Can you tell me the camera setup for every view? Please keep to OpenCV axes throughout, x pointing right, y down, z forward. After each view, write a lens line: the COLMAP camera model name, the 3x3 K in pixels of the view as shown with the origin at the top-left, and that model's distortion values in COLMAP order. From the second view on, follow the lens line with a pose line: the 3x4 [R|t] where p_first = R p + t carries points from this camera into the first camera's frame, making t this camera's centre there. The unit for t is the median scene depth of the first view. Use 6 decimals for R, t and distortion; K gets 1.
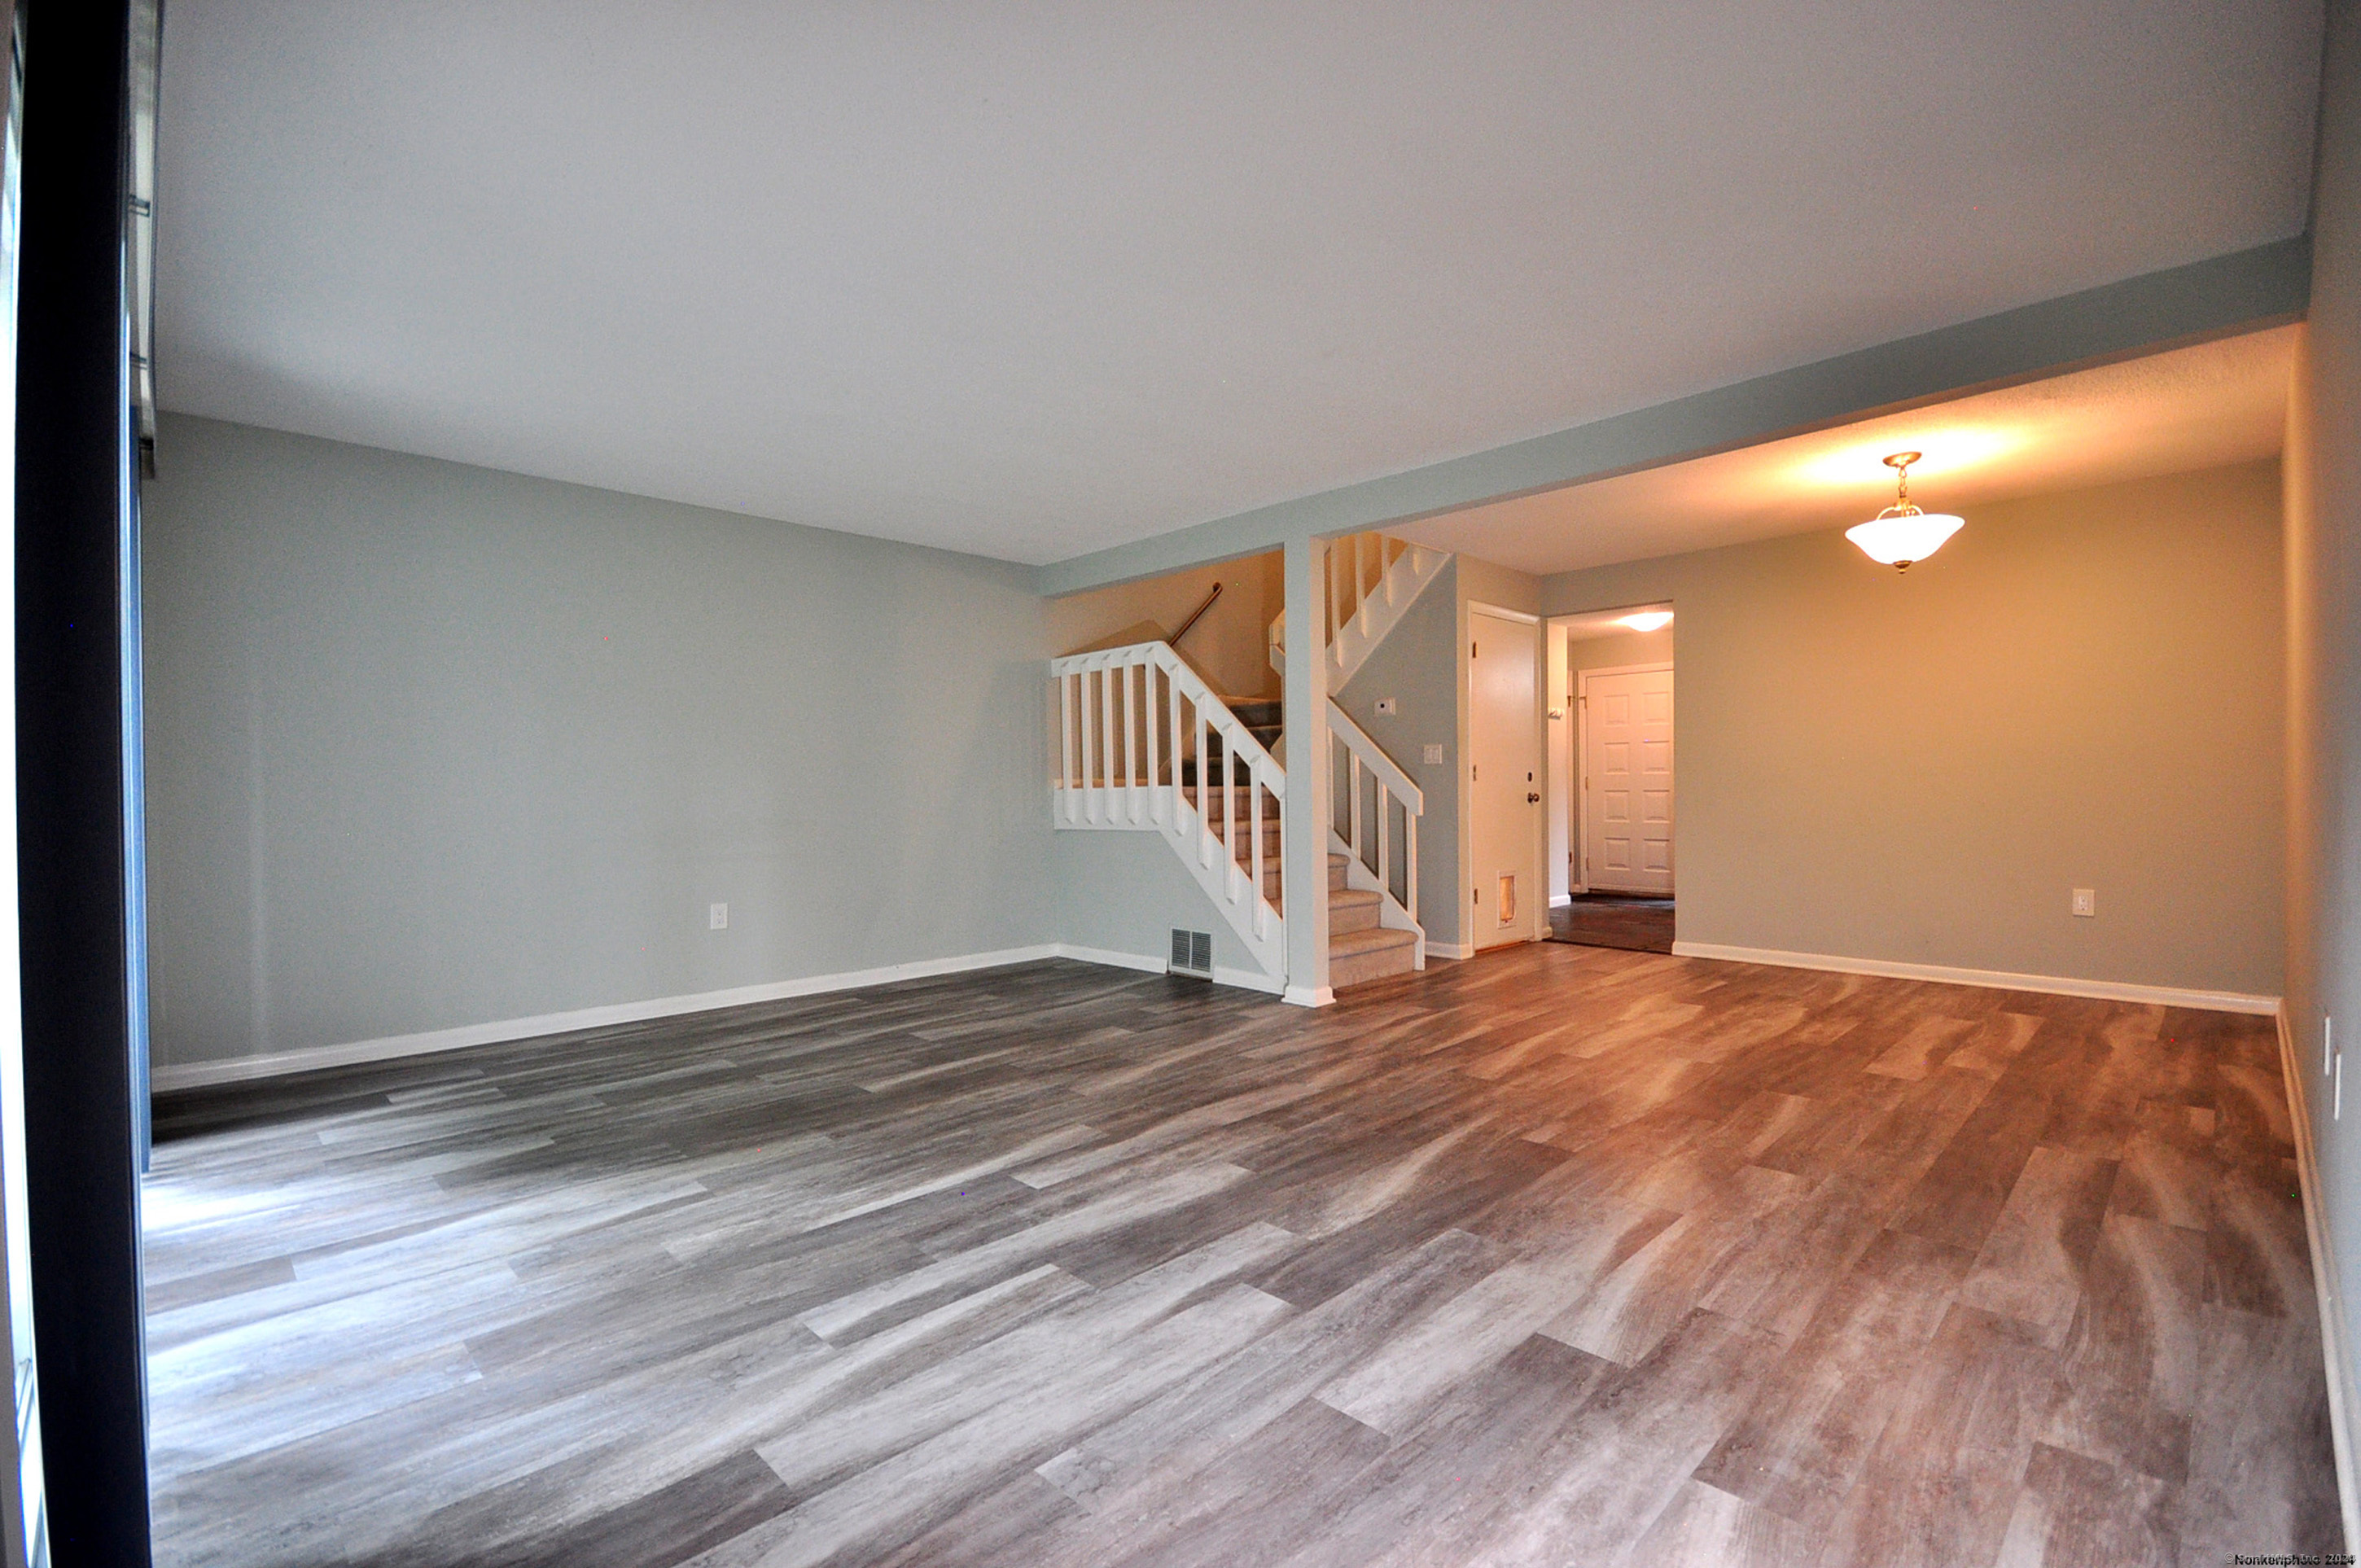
lens RADIAL K [[1048.2, 0, 1164.3], [0, 1048.2, 794.9], [0, 0, 1]] dist [-0.000197, 0.000004]
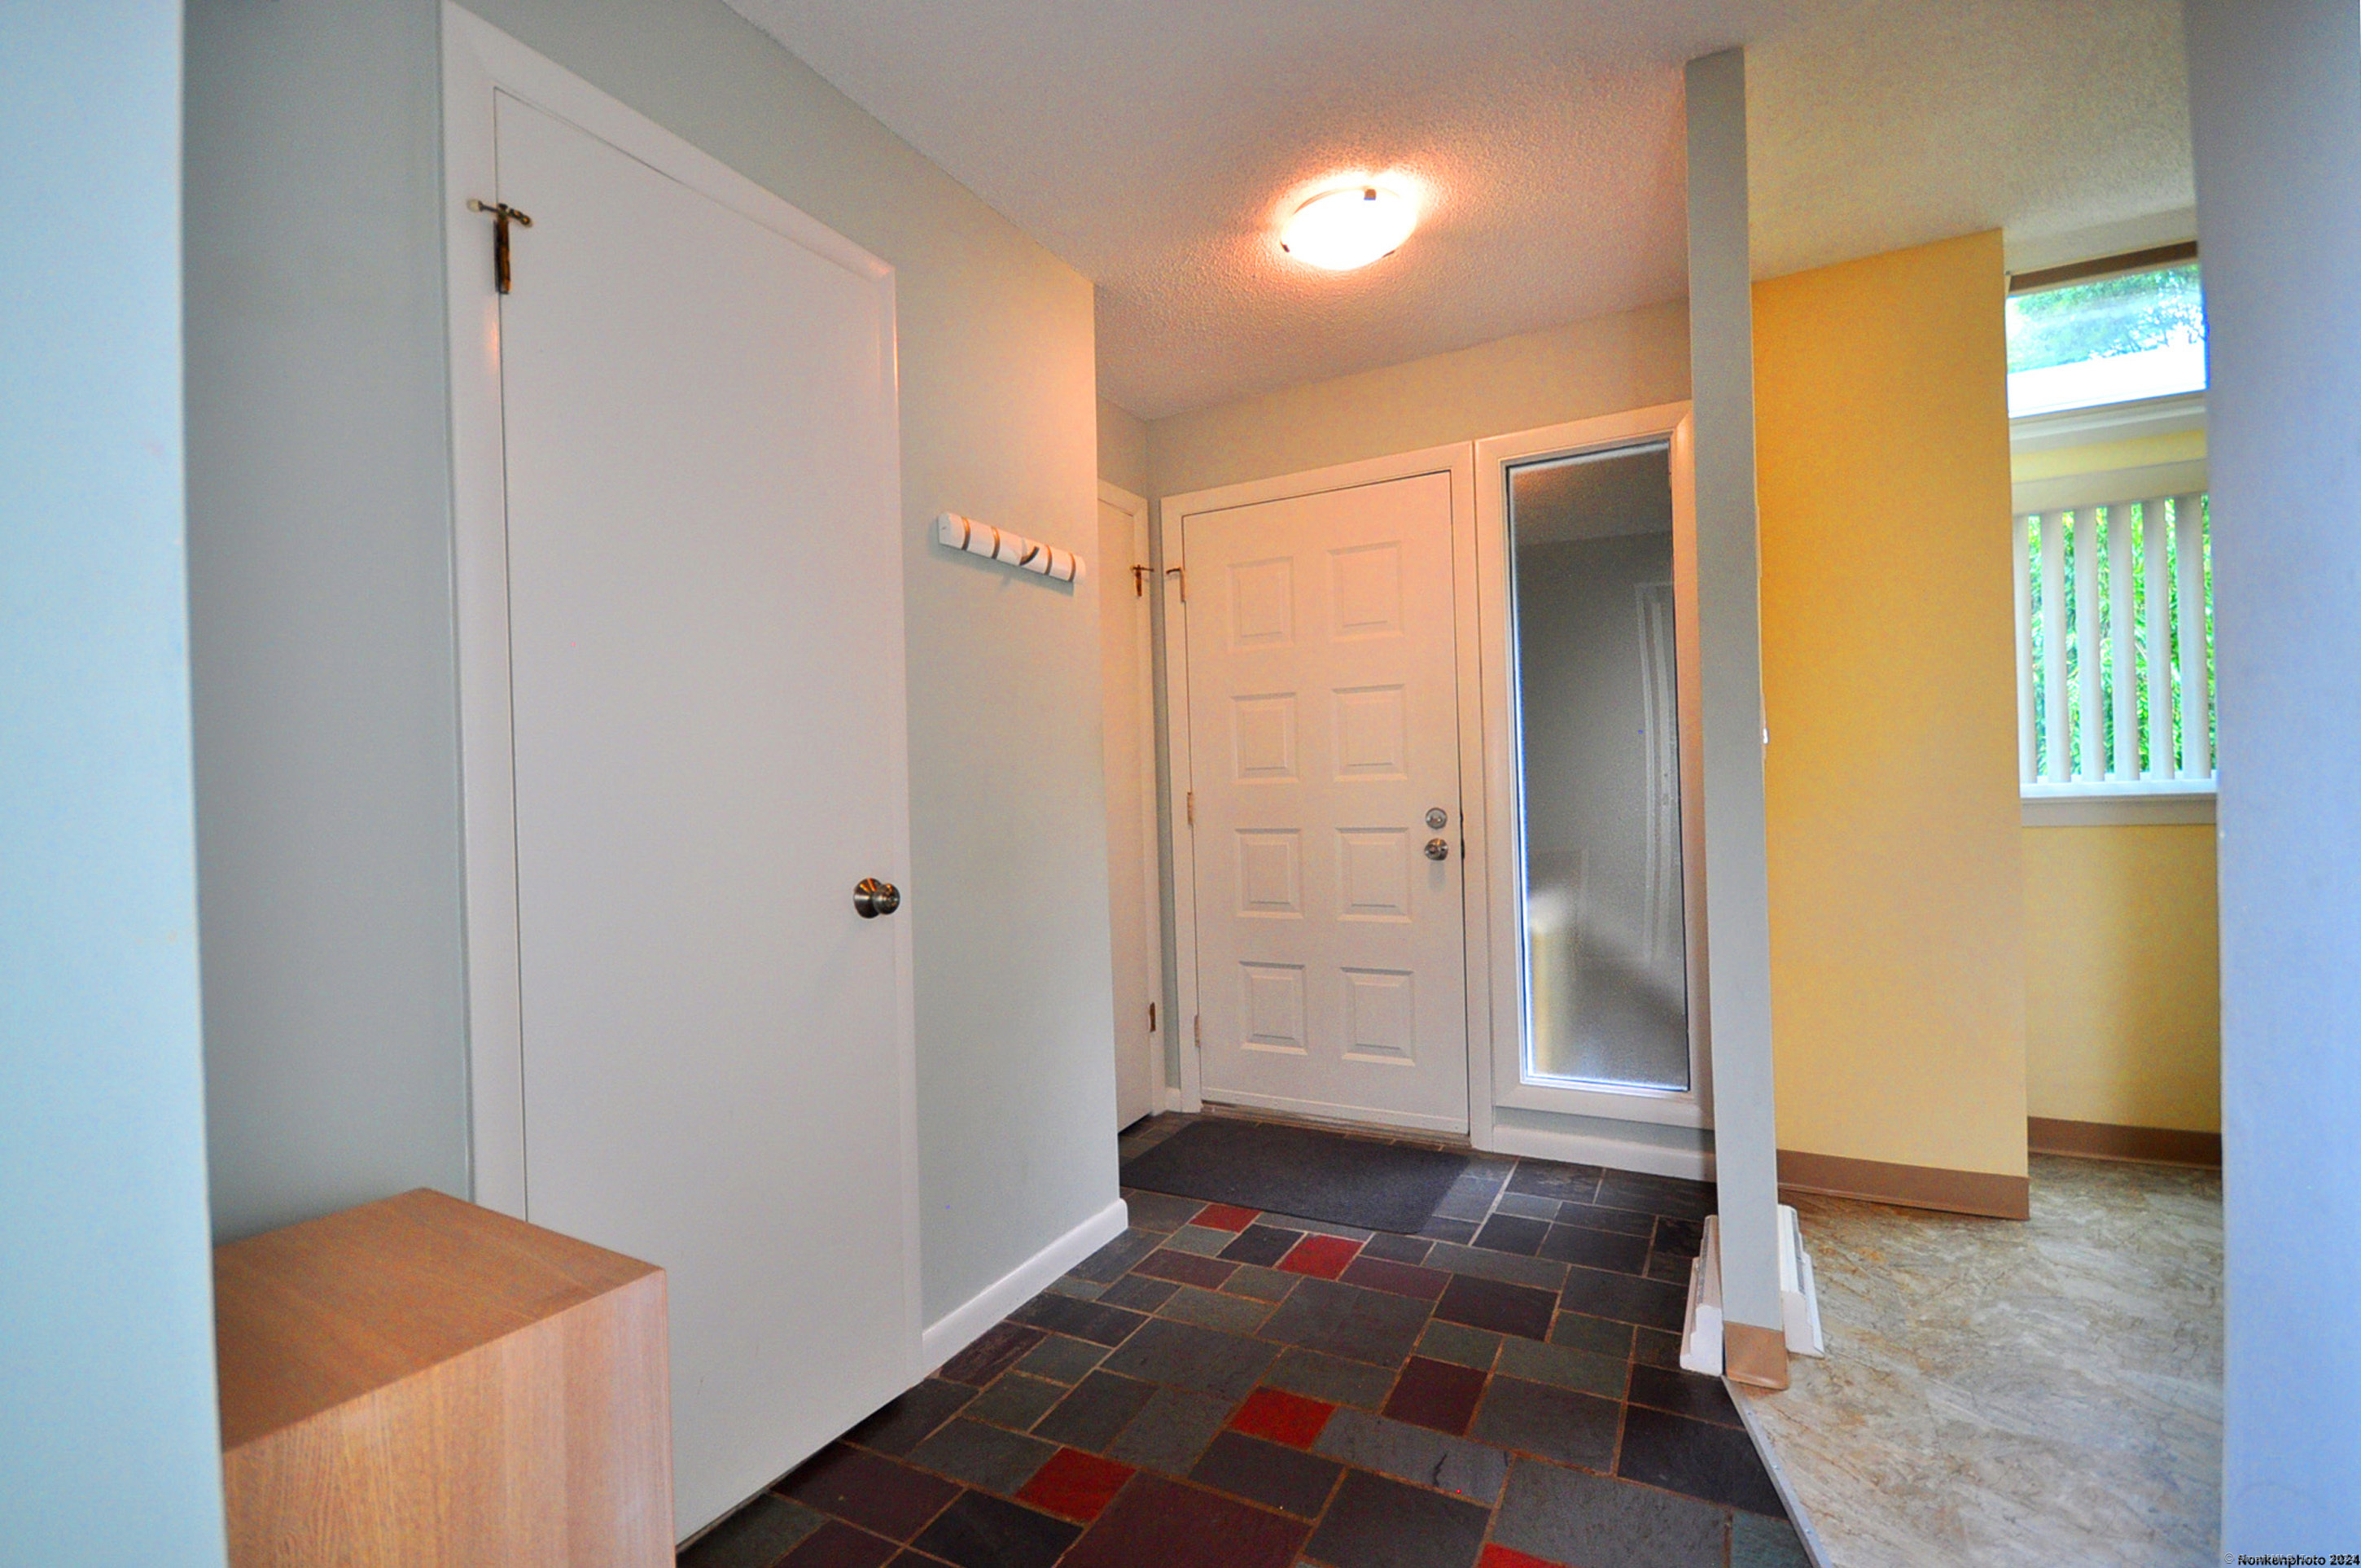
lens RADIAL K [[1060.2, 0, 1157.0], [0, 1060.2, 785.8], [0, 0, 1]] dist [-0.012503, 0.000030]
pose [[0.955952, -0.016370, 0.293066, 0.864986], [0.019858, 0.999763, -0.008931, -0.050319], [-0.292851, 0.014358, 0.956050, 1.985983]]
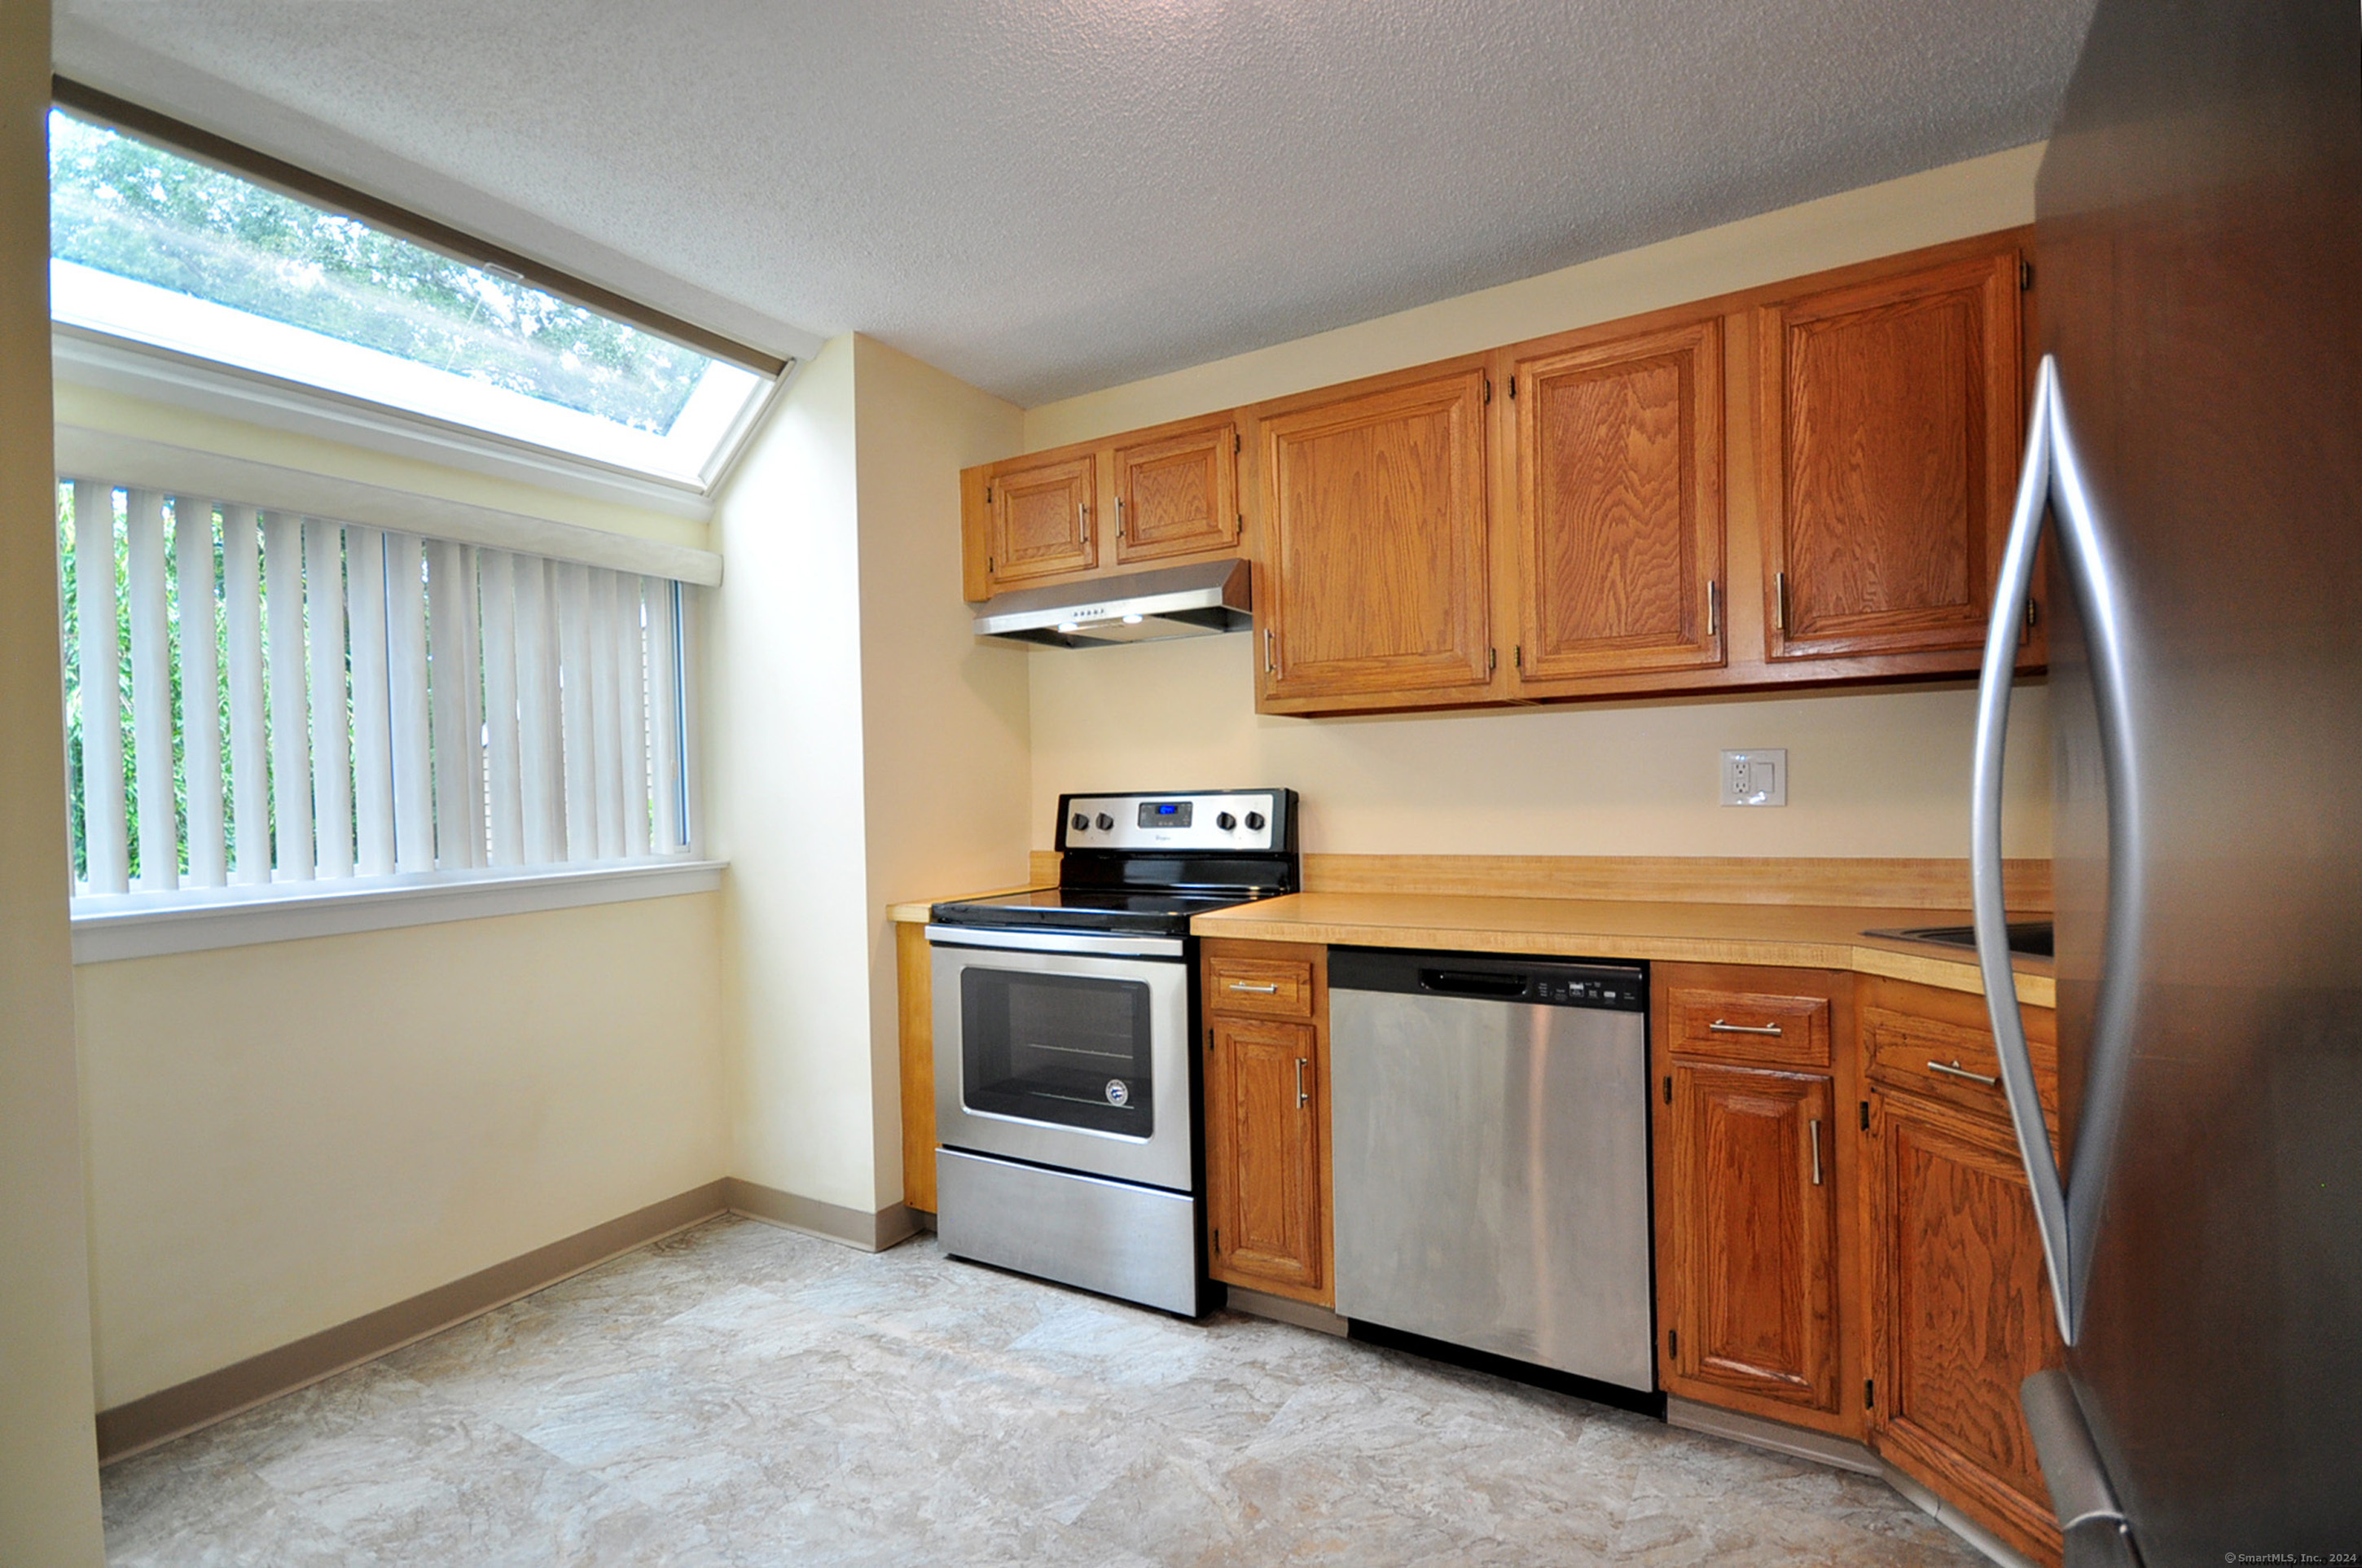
lens RADIAL K [[1061.1, 0, 1176.4], [0, 1061.1, 786.7], [0, 0, 1]] dist [0.013408, -0.014139]
pose [[-0.266453, 0.015335, 0.963726, 1.132377], [0.035670, 0.999345, -0.006039, -0.086589], [-0.963188, 0.032767, -0.266826, 2.204483]]
